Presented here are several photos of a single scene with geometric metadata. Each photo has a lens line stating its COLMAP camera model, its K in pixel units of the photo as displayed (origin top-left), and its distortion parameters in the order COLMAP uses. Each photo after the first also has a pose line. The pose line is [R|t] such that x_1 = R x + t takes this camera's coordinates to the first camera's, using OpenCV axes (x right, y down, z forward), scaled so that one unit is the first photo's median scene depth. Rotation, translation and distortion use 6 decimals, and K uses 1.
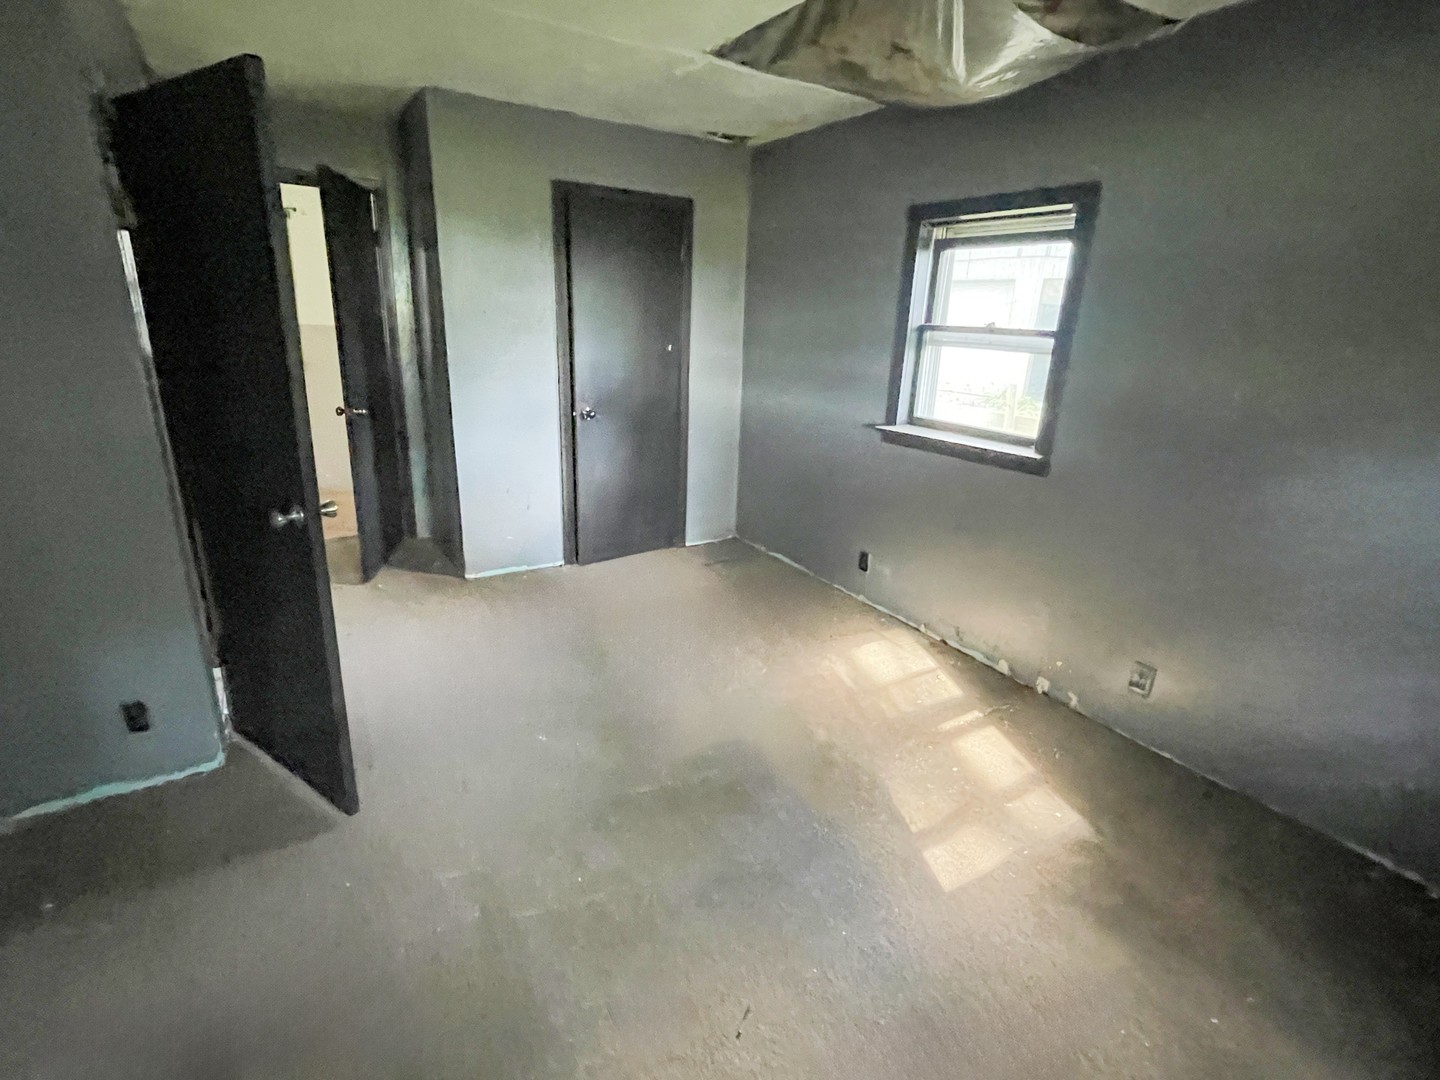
lens RADIAL K [[708.0, 0, 720.1], [0, 708.0, 541.4], [0, 0, 1]] dist [-0.001355, -0.000171]
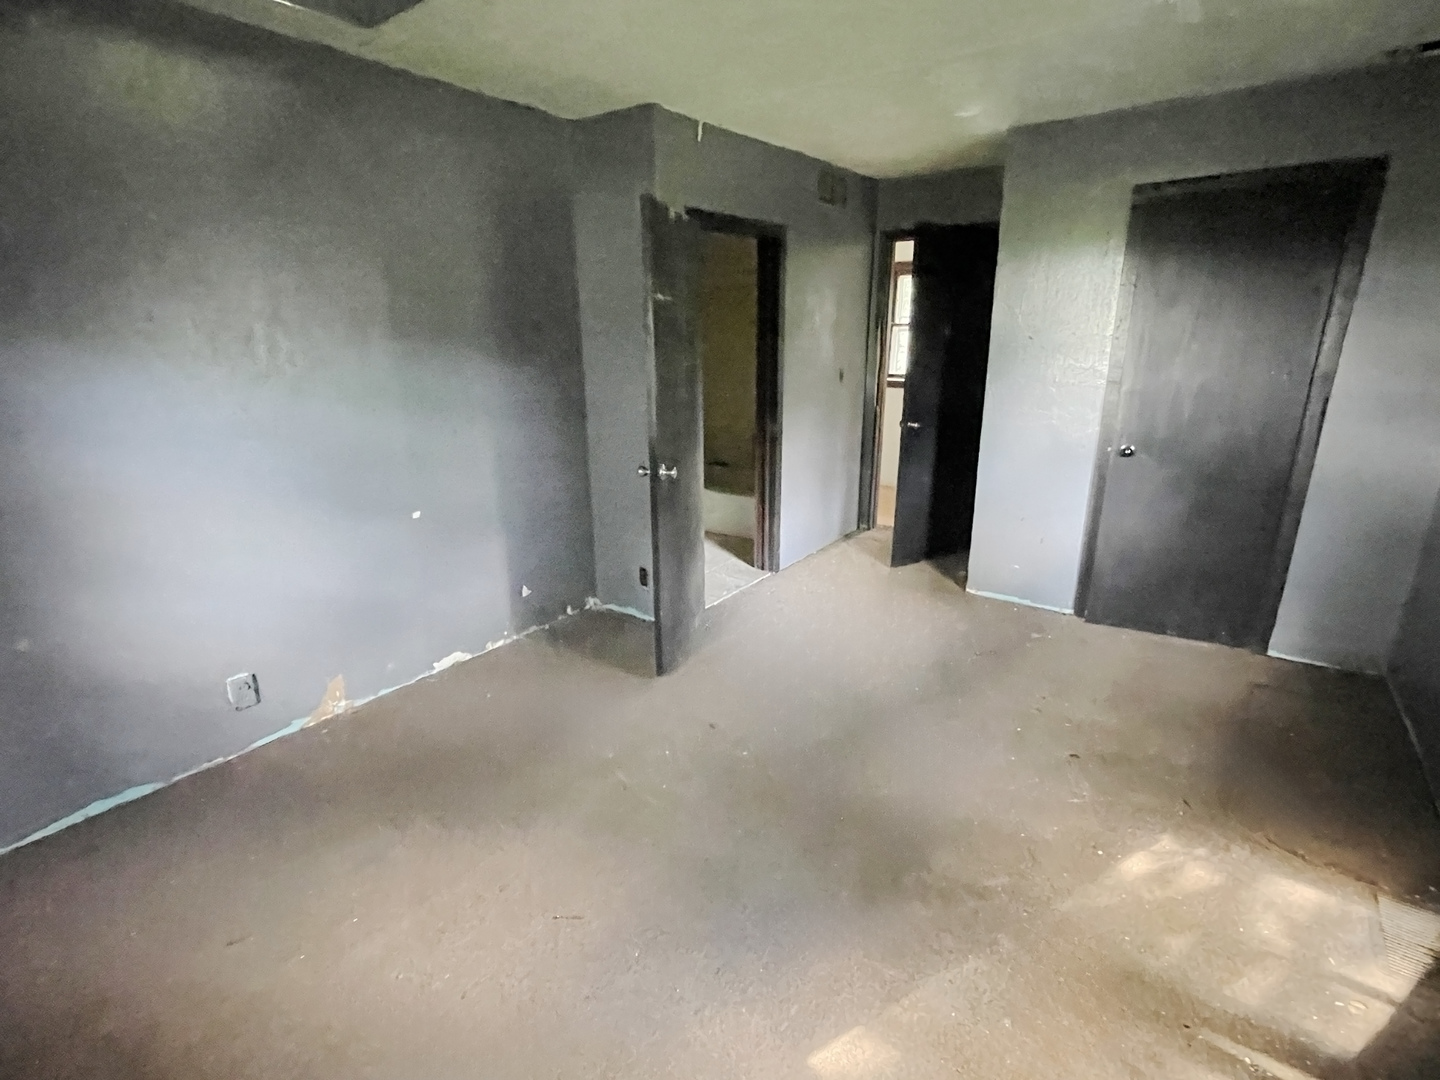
lens RADIAL K [[684.9, 0, 721.6], [0, 684.9, 536.5], [0, 0, 1]] dist [0.000694, 0.000490]
pose [[0.380115, 0.226345, -0.896817, 0.382057], [-0.264097, 0.955791, 0.129292, -0.058862], [0.886434, 0.187702, 0.423087, 0.233820]]
